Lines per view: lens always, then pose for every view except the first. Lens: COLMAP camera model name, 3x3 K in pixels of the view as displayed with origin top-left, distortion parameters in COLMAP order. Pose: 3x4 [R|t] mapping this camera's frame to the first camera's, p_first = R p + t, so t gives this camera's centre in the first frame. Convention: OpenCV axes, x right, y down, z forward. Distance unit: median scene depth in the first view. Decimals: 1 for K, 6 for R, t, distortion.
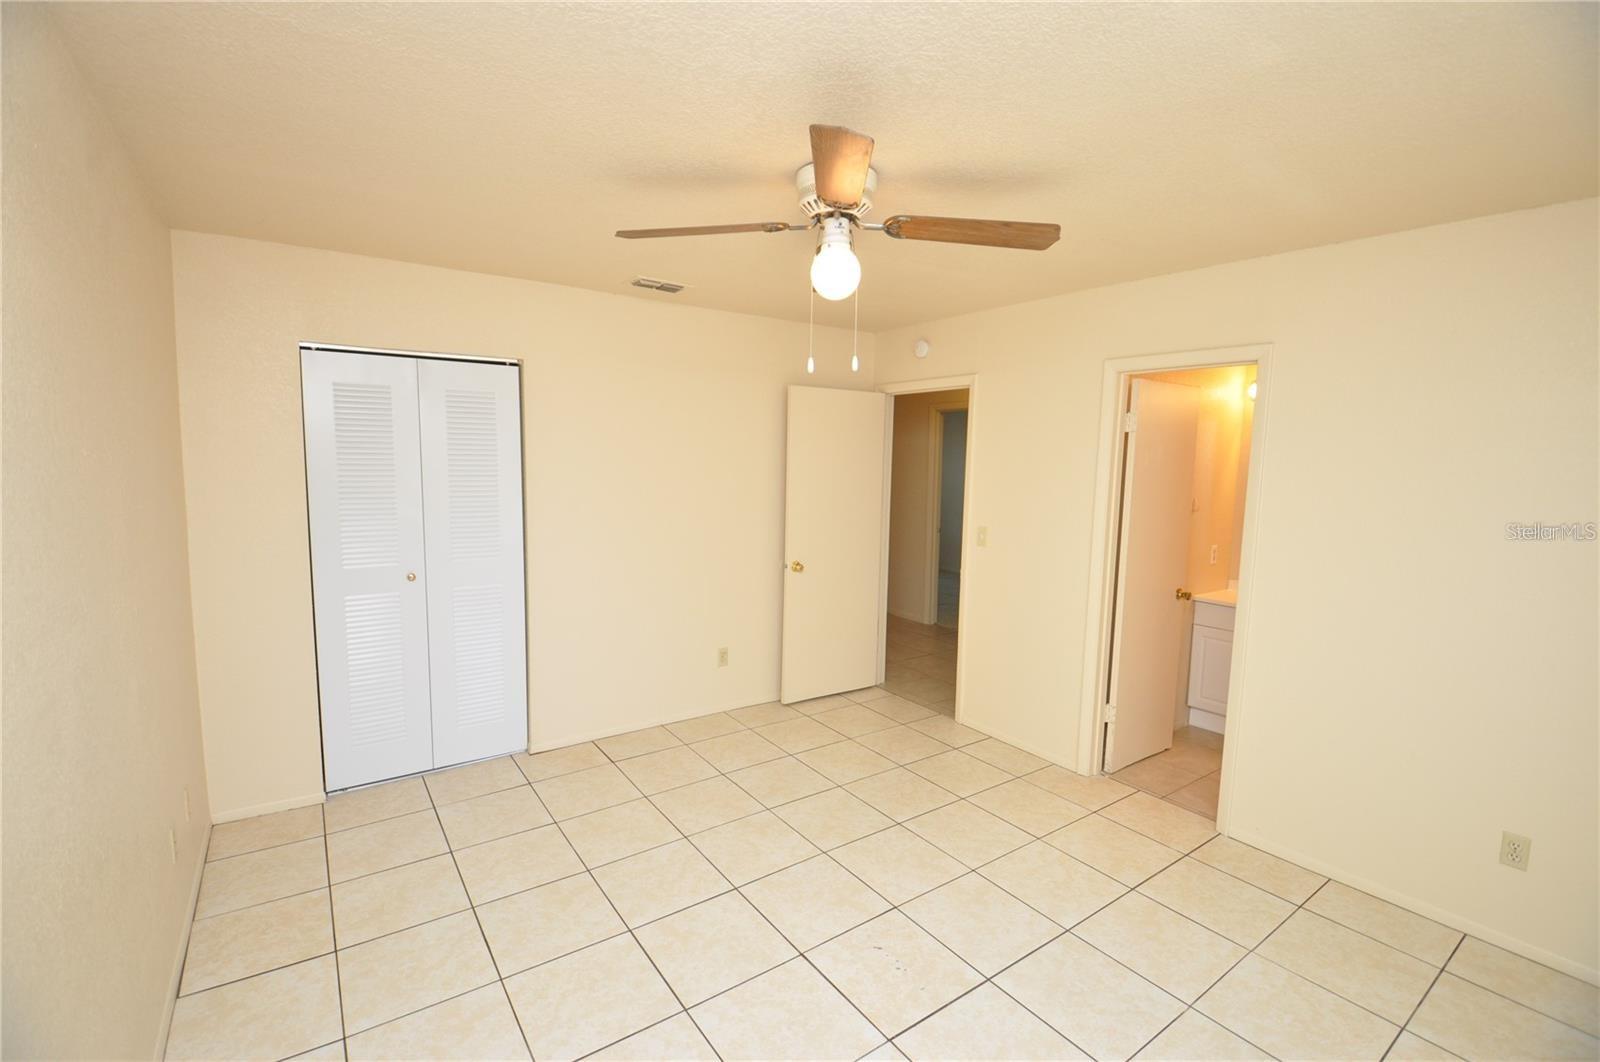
lens RADIAL K [[708.0, 0, 792.9], [0, 708.0, 561.6], [0, 0, 1]] dist [-0.010479, -0.001109]
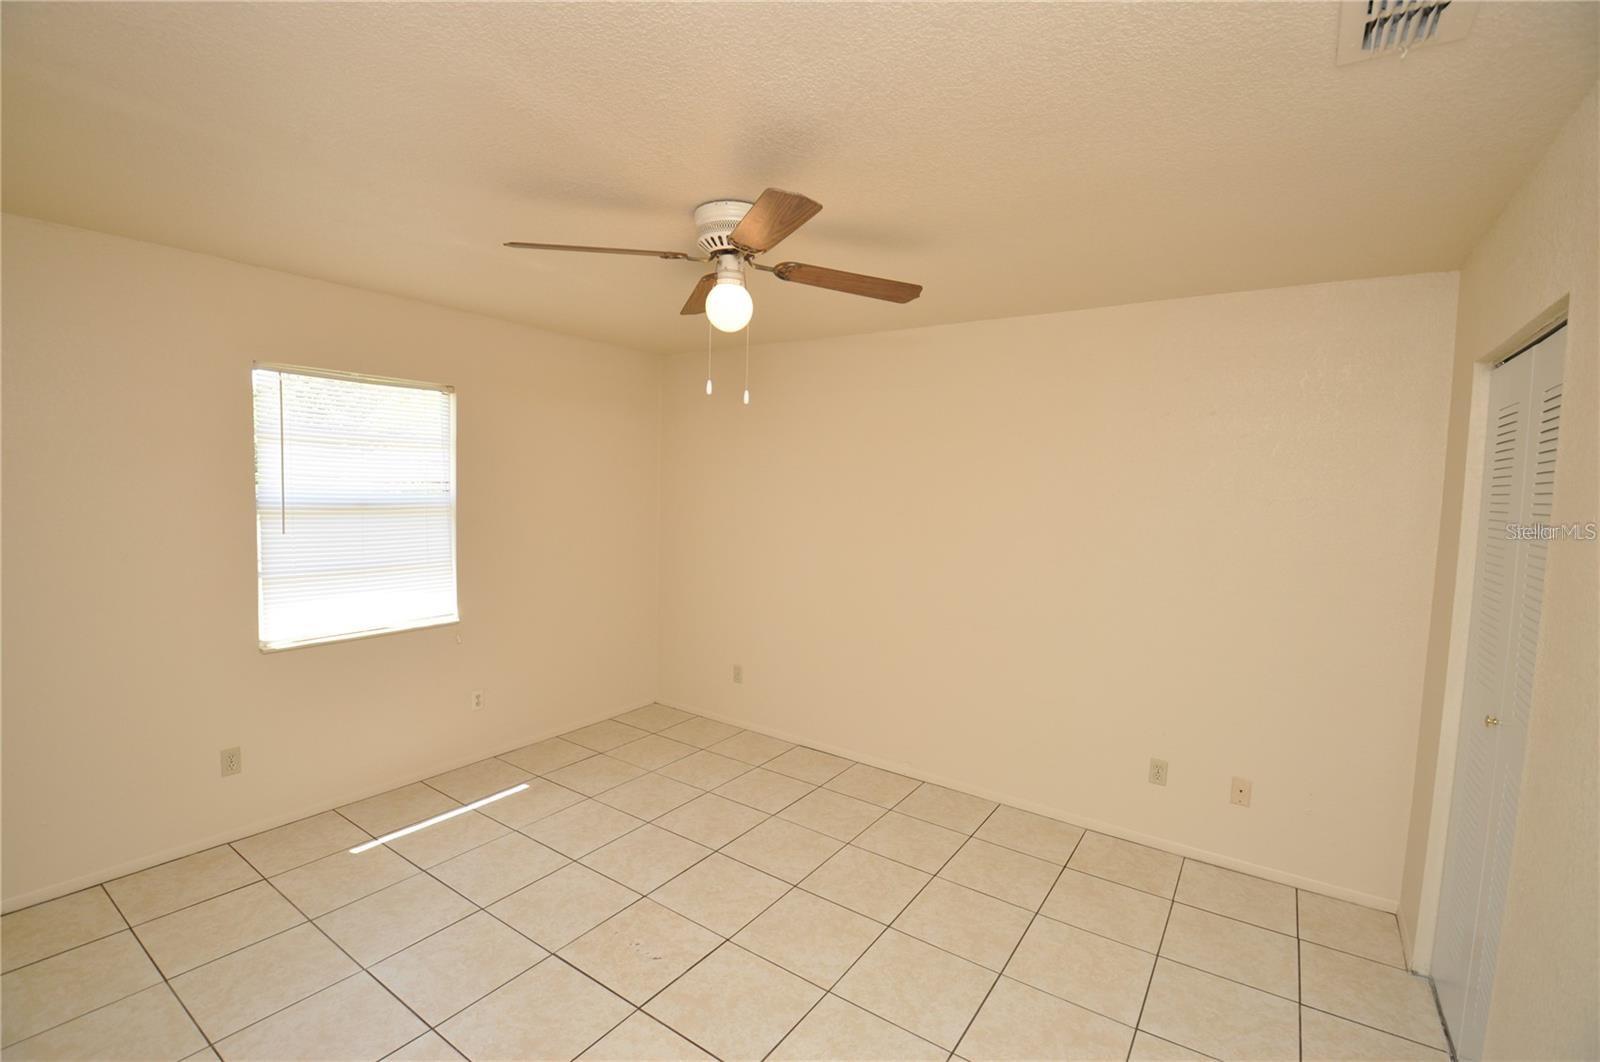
lens RADIAL K [[708.0, 0, 803.4], [0, 708.0, 530.6], [0, 0, 1]] dist [-0.010479, -0.001109]
pose [[0.934964, -0.007823, 0.354655, -0.202279], [0.032662, 0.997409, -0.064104, -0.013749], [-0.353234, 0.071518, 0.932797, 0.026483]]
